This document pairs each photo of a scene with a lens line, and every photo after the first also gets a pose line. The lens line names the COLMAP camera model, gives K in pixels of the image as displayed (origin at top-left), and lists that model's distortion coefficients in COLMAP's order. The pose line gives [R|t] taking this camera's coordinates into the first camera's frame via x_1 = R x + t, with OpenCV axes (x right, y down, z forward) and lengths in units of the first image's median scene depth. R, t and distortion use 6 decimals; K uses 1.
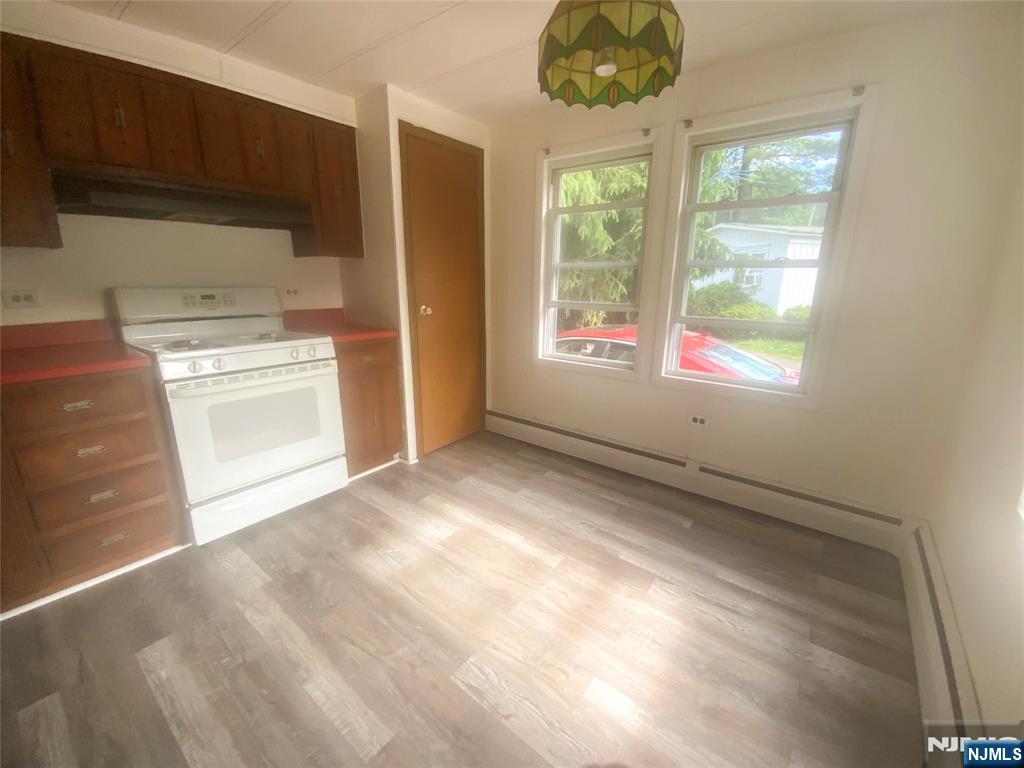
lens RADIAL K [[418.8, 0, 512.0], [0, 418.8, 384.0], [0, 0, 1]] dist [0.001250, -0.000056]
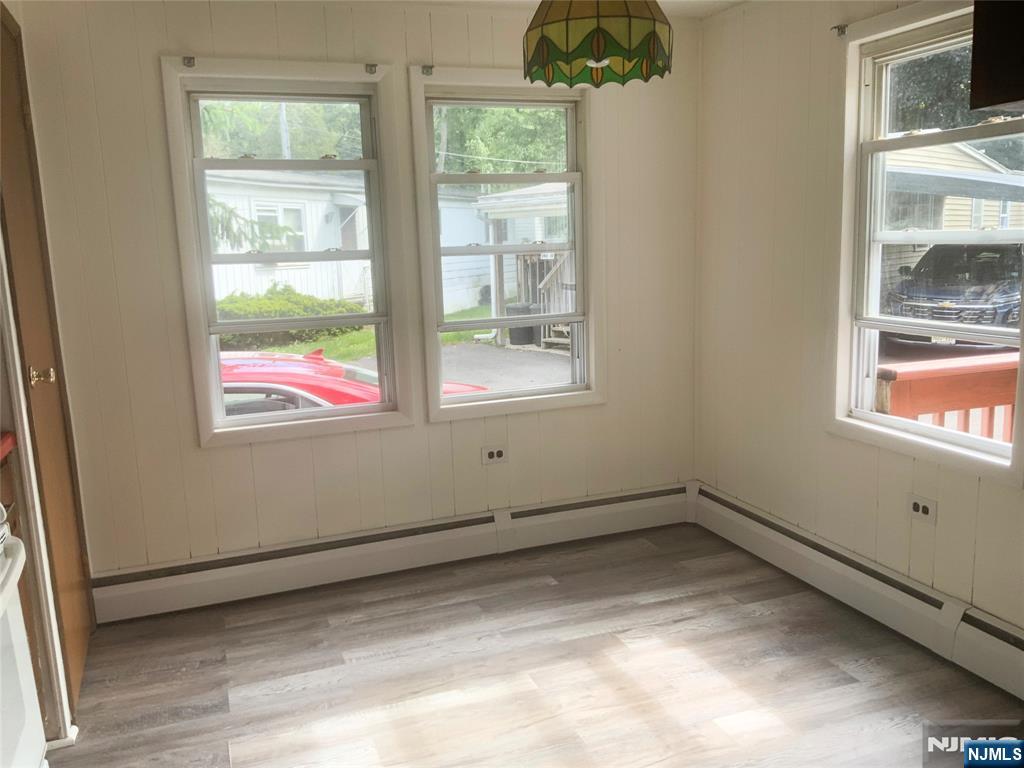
lens RADIAL K [[846.7, 0, 512.0], [0, 846.7, 384.0], [0, 0, 1]] dist [0.126942, -0.252739]
pose [[0.522198, -0.178659, 0.833901, -0.797968], [0.254832, 0.965826, 0.047344, -0.100405], [-0.813861, 0.187782, 0.549880, 0.124542]]
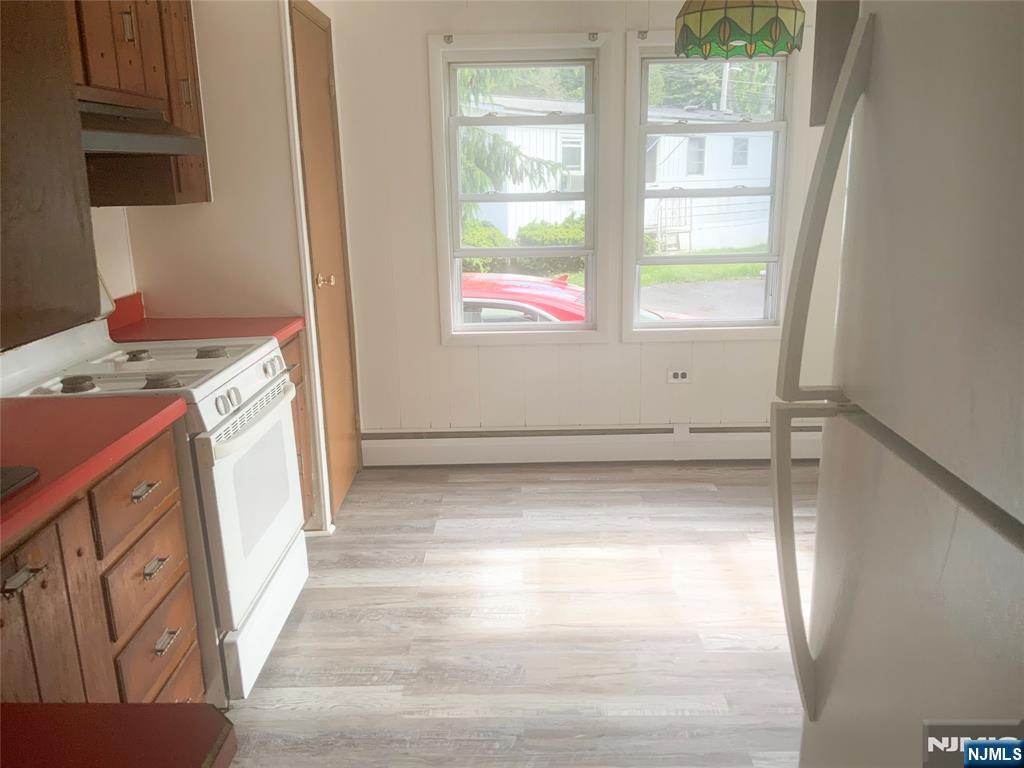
lens RADIAL K [[846.7, 0, 512.0], [0, 846.7, 384.0], [0, 0, 1]] dist [0.126942, -0.252739]
pose [[0.791283, -0.175842, 0.585620, -0.866556], [0.182825, 0.981982, 0.047825, -0.041712], [-0.583478, 0.069223, 0.809174, -0.207534]]
